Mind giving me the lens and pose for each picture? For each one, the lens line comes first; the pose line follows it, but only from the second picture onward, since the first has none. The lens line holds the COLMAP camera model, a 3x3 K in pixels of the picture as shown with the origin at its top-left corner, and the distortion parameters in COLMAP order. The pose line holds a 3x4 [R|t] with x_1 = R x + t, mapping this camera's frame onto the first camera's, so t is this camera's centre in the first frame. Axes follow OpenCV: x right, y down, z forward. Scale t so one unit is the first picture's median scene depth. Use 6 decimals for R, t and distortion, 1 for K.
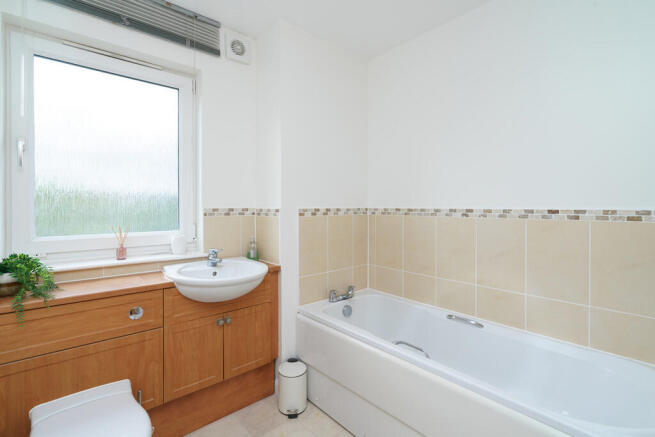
lens RADIAL K [[300.7, 0, 329.2], [0, 300.7, 215.2], [0, 0, 1]] dist [0.001695, -0.000022]
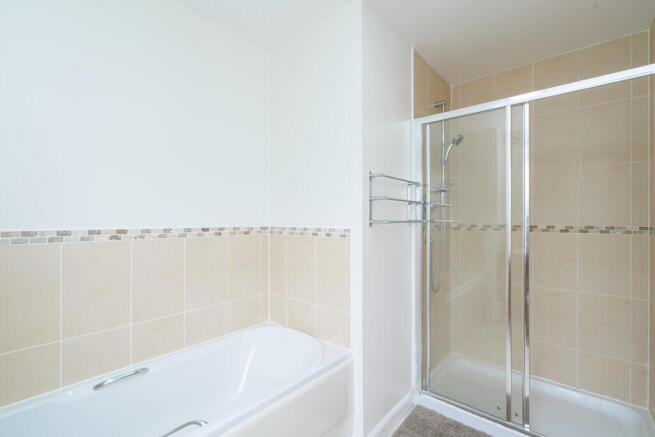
lens RADIAL K [[300.7, 0, 327.8], [0, 300.7, 219.7], [0, 0, 1]] dist [0.001695, -0.000022]
pose [[-0.130970, 0.013055, 0.991300, -0.396987], [0.039855, 0.999174, -0.007893, -0.019536], [-0.990585, 0.038474, -0.131382, 0.610634]]
